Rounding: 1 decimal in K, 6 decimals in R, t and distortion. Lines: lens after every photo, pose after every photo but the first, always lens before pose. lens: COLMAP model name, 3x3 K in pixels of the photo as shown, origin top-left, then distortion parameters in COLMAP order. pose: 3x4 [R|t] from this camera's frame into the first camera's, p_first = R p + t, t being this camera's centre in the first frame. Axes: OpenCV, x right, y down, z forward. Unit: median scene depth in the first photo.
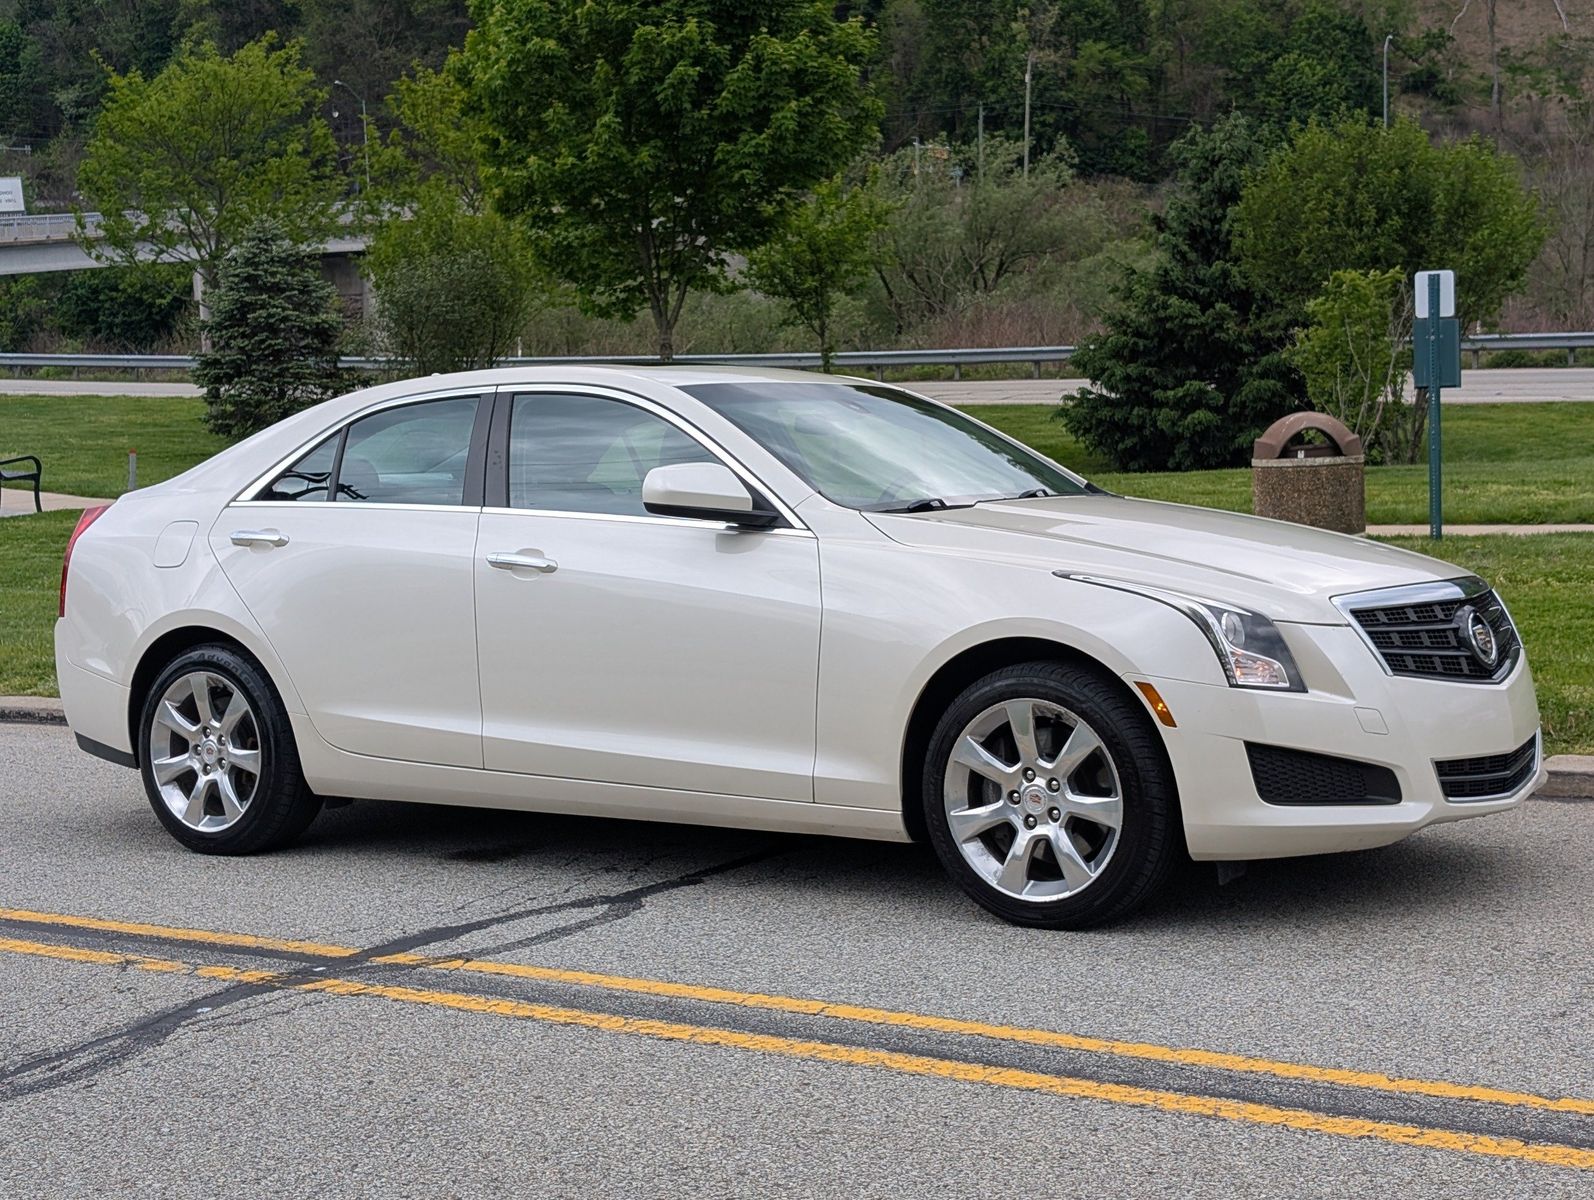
lens RADIAL K [[2473.3, 0, 797.0], [0, 2473.3, 600.0], [0, 0, 1]] dist [0.217018, -0.971993]
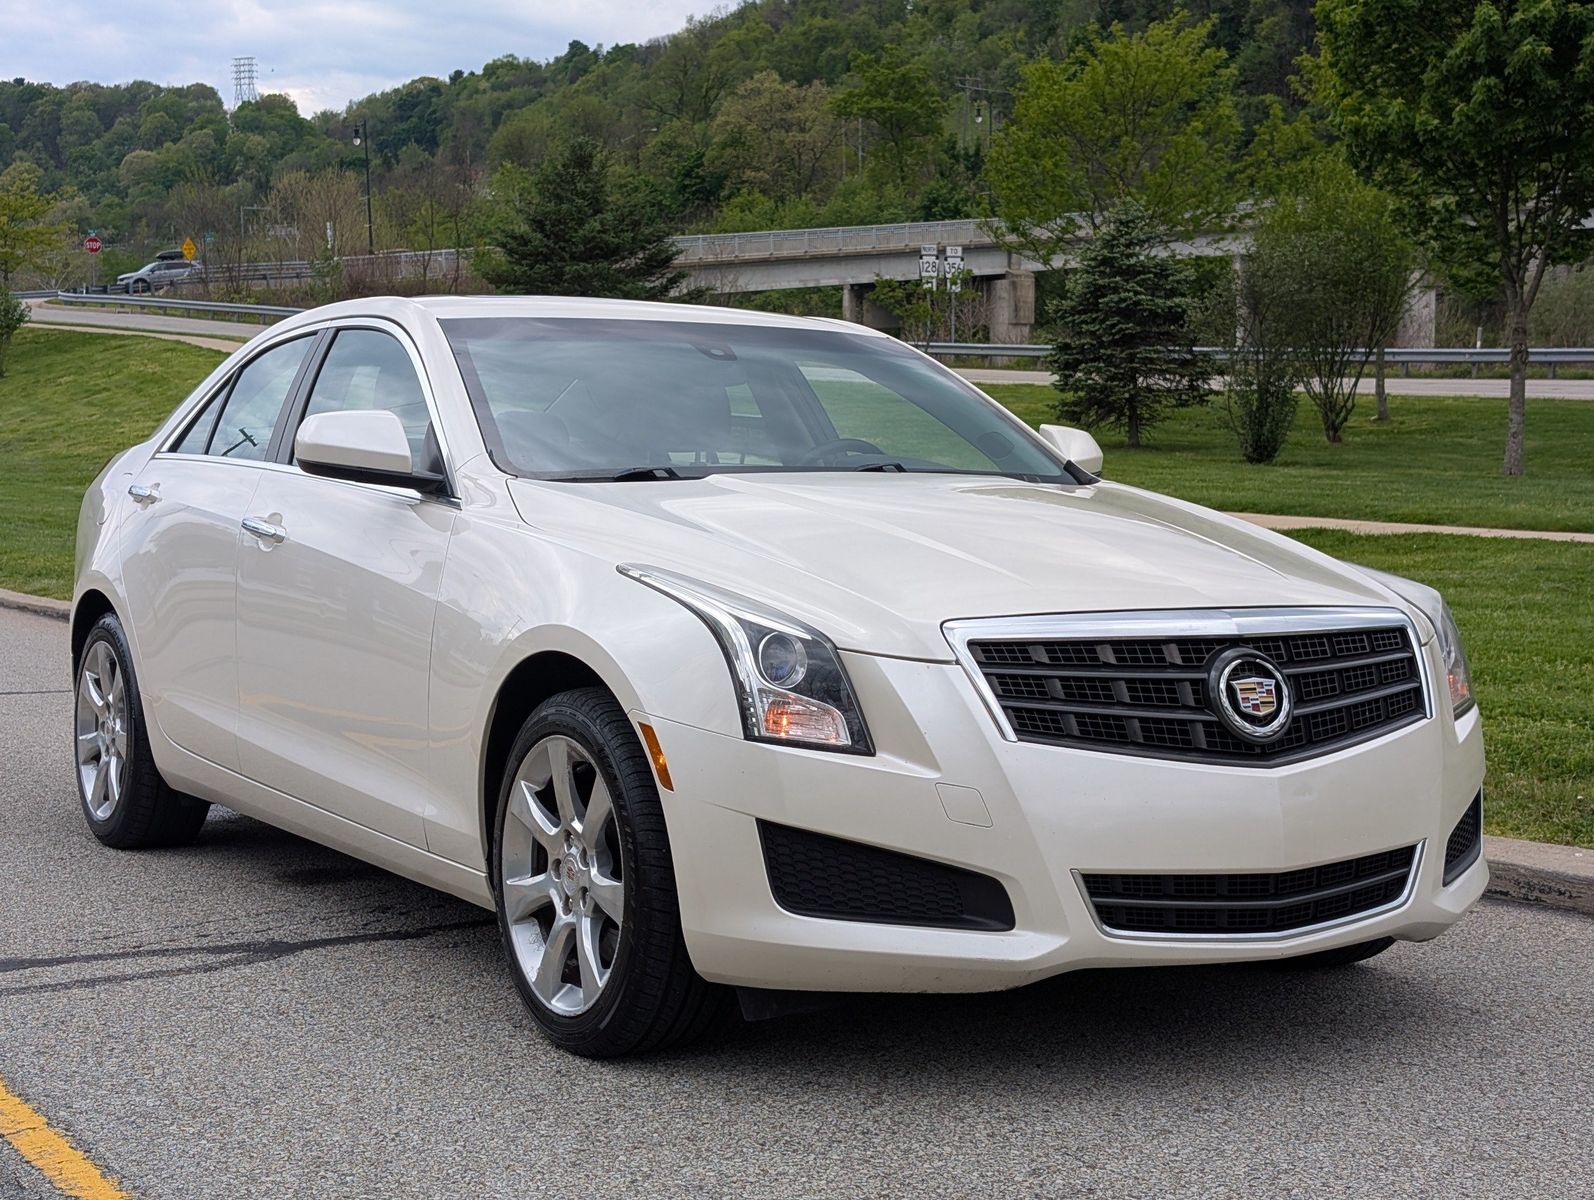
lens RADIAL K [[2473.3, 0, 797.0], [0, 2473.3, 600.0], [0, 0, 1]] dist [0.217018, -0.971993]
pose [[0.908560, 0.053412, -0.414325, 0.440995], [-0.053102, 0.998514, 0.012275, -0.012362], [0.414365, 0.010849, 0.910046, 0.349870]]
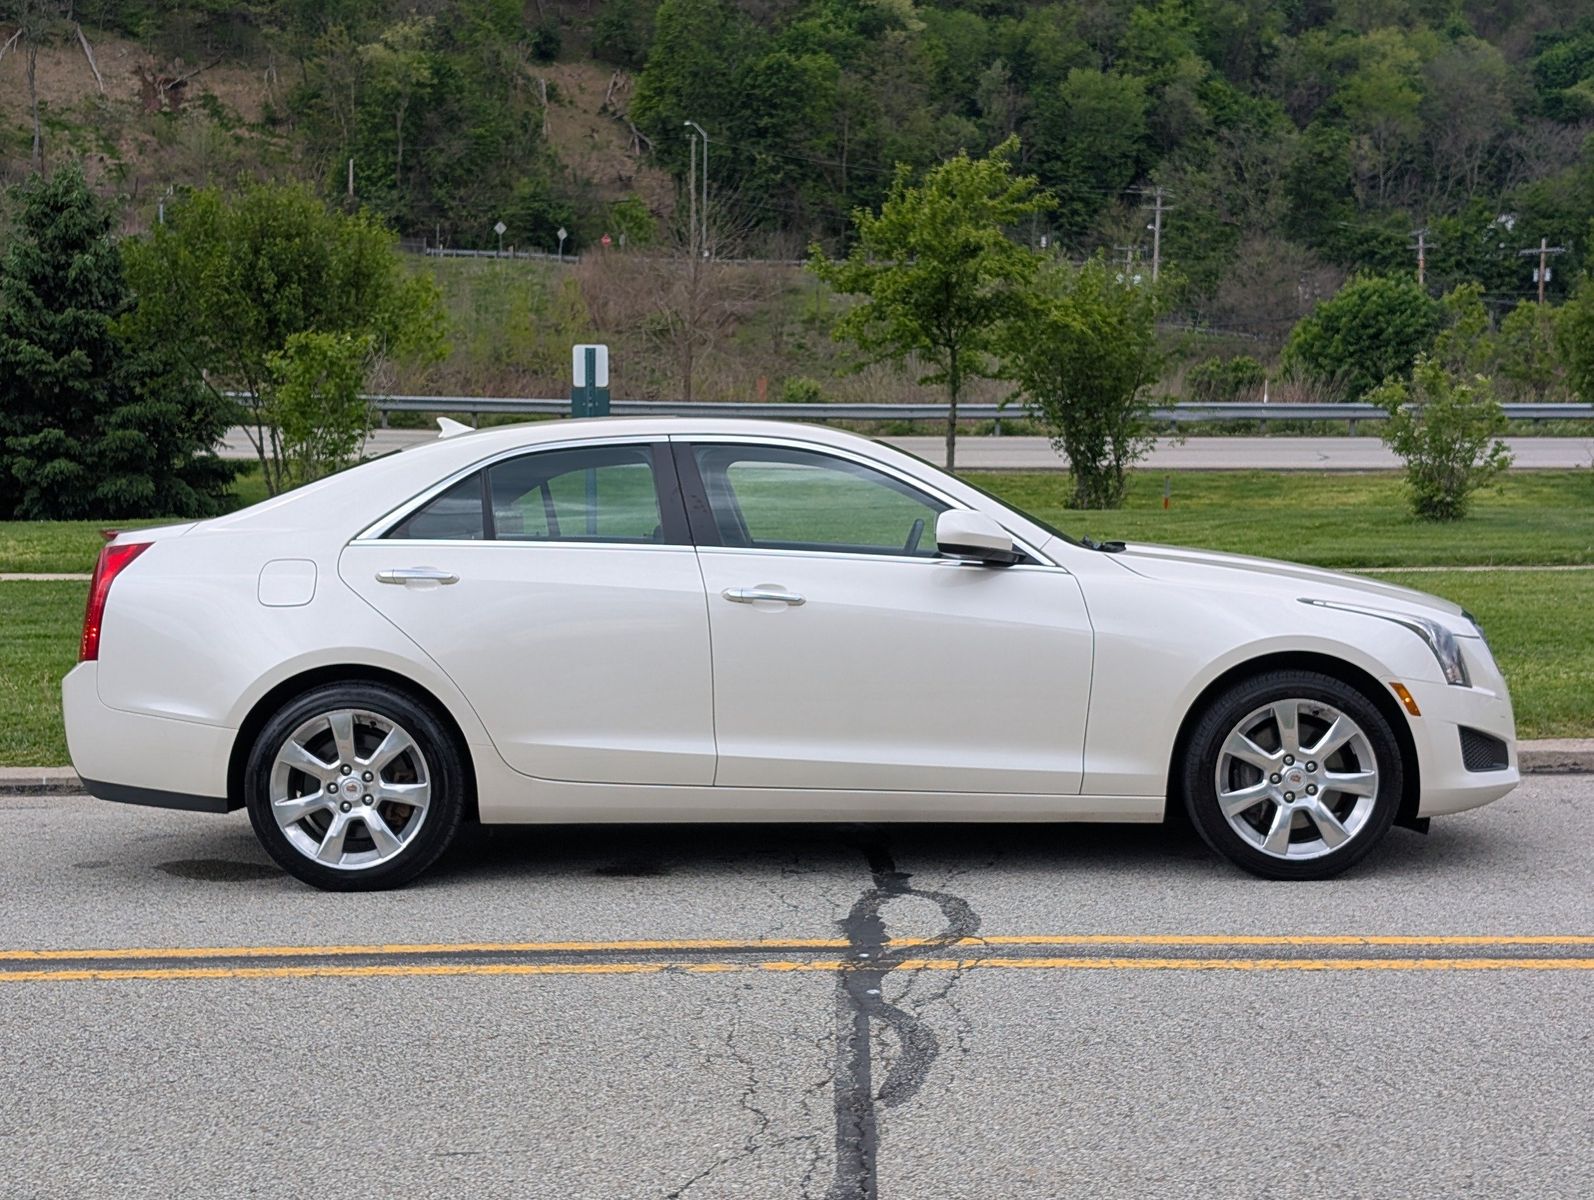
lens RADIAL K [[2477.7, 0, 820.7], [0, 2477.7, 550.2], [0, 0, 1]] dist [0.195725, -0.768634]
pose [[0.829839, 0.005821, 0.557972, -0.793676], [0.017201, 0.999204, -0.036006, 0.005203], [-0.557738, 0.039477, 0.829078, 0.070872]]
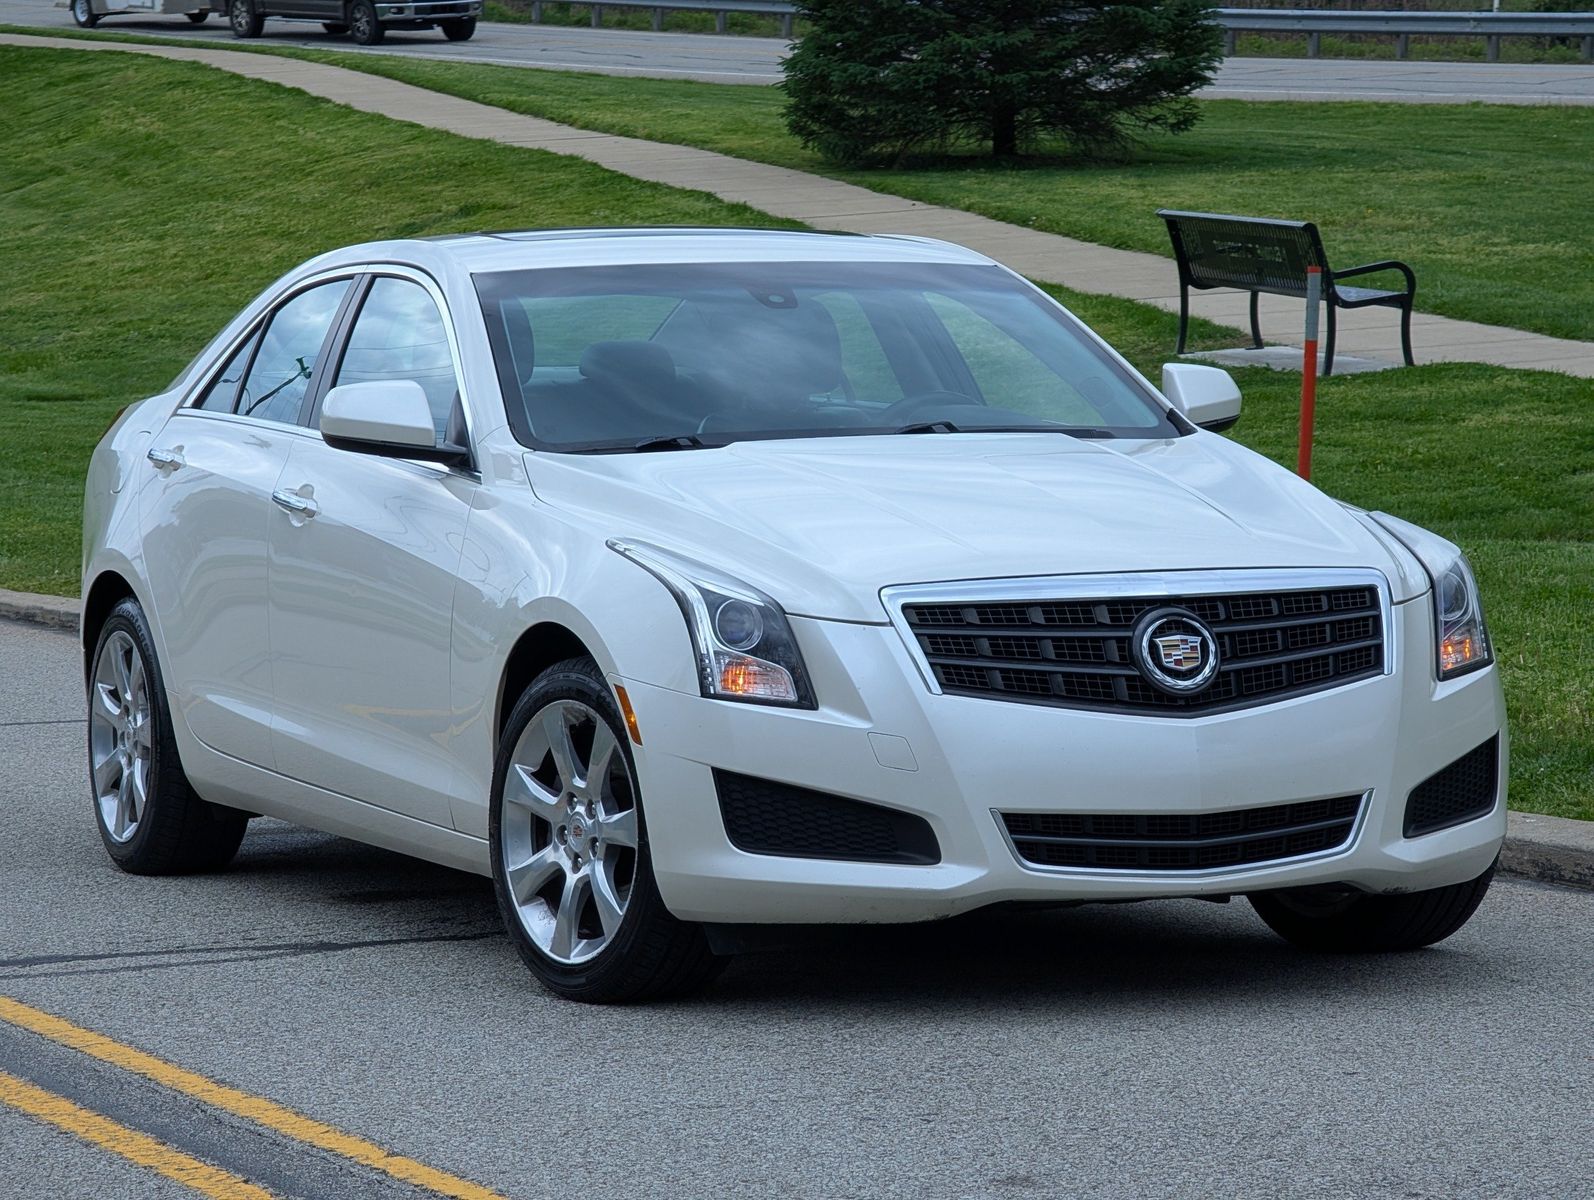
lens RADIAL K [[5773.5, 0, 797.0], [0, 5773.5, 600.0], [0, 0, 1]] dist [0.300519, 3.250699]
pose [[0.841930, 0.040574, -0.538060, 1.083618], [-0.034829, 0.999176, 0.020848, -0.031031], [0.538462, 0.001188, 0.842649, -0.459626]]
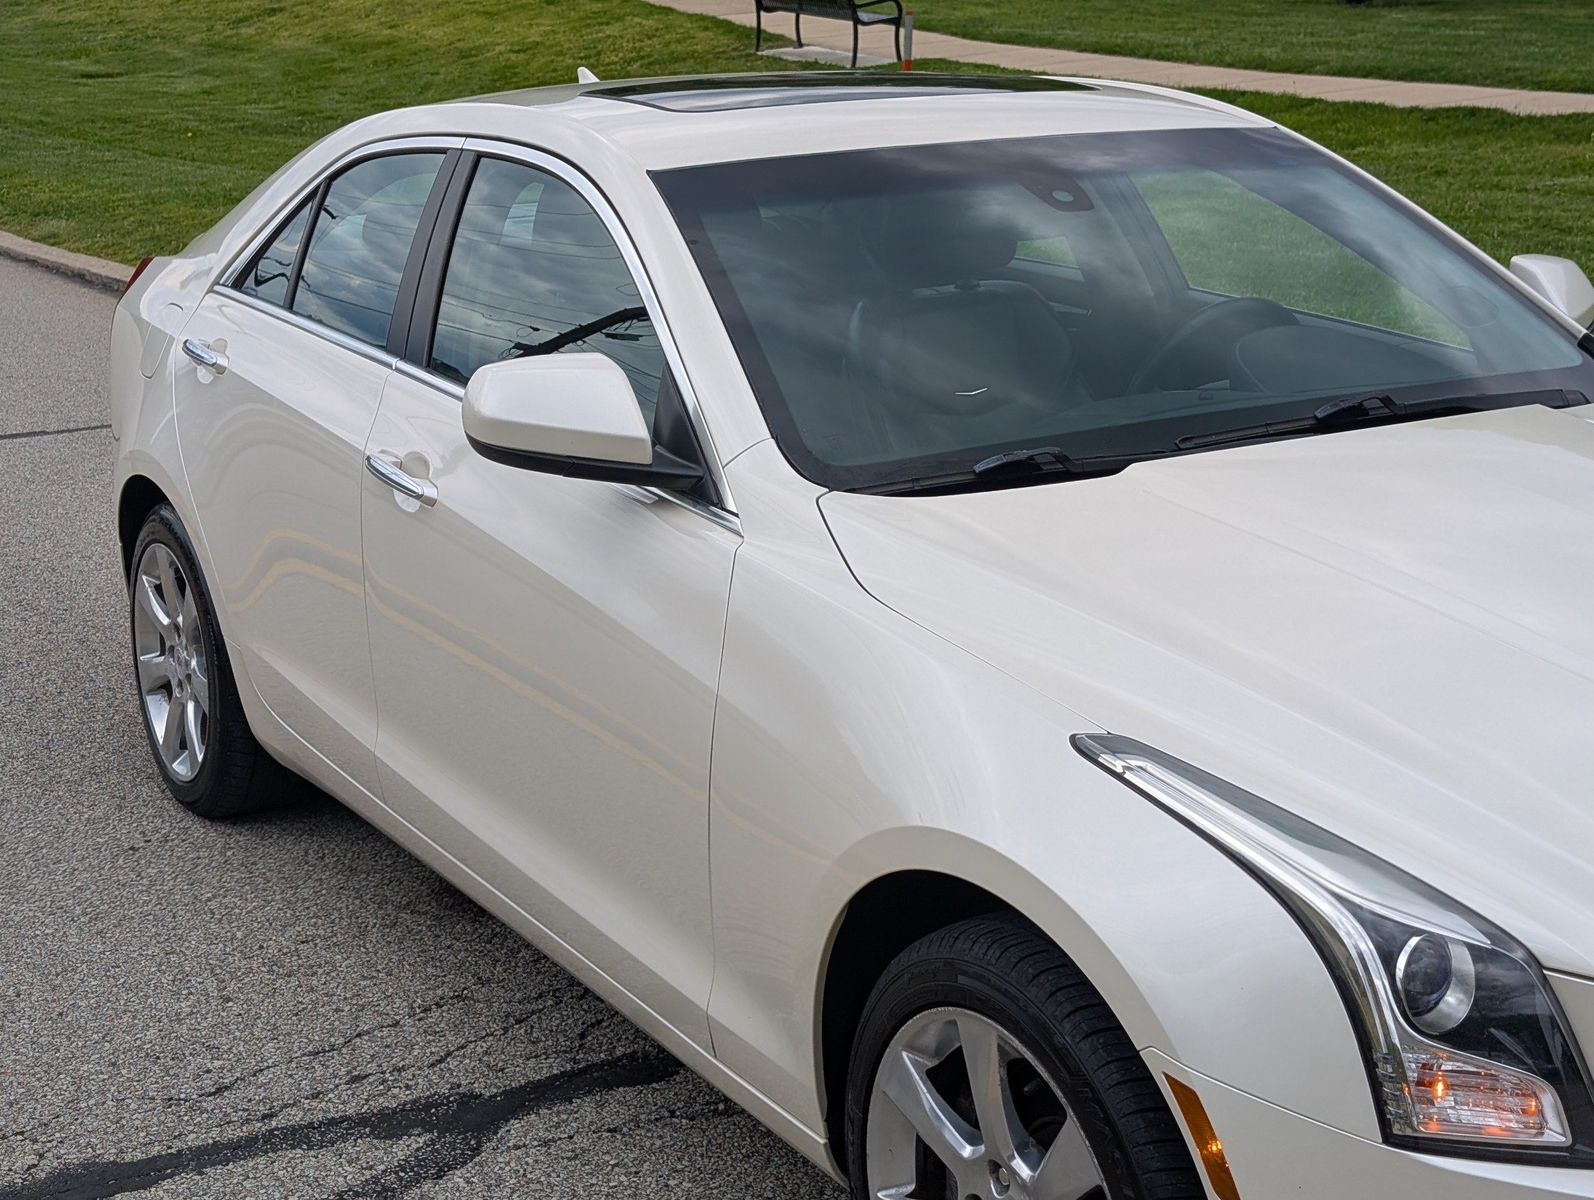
lens RADIAL K [[2469.3, 0, 828.0], [0, 2469.3, 554.3], [0, 0, 1]] dist [0.164048, -0.668388]
pose [[0.913590, 0.092052, -0.396082, 0.224802], [-0.017842, 0.982177, 0.187110, -0.117881], [0.406246, -0.163875, 0.898949, 0.587407]]
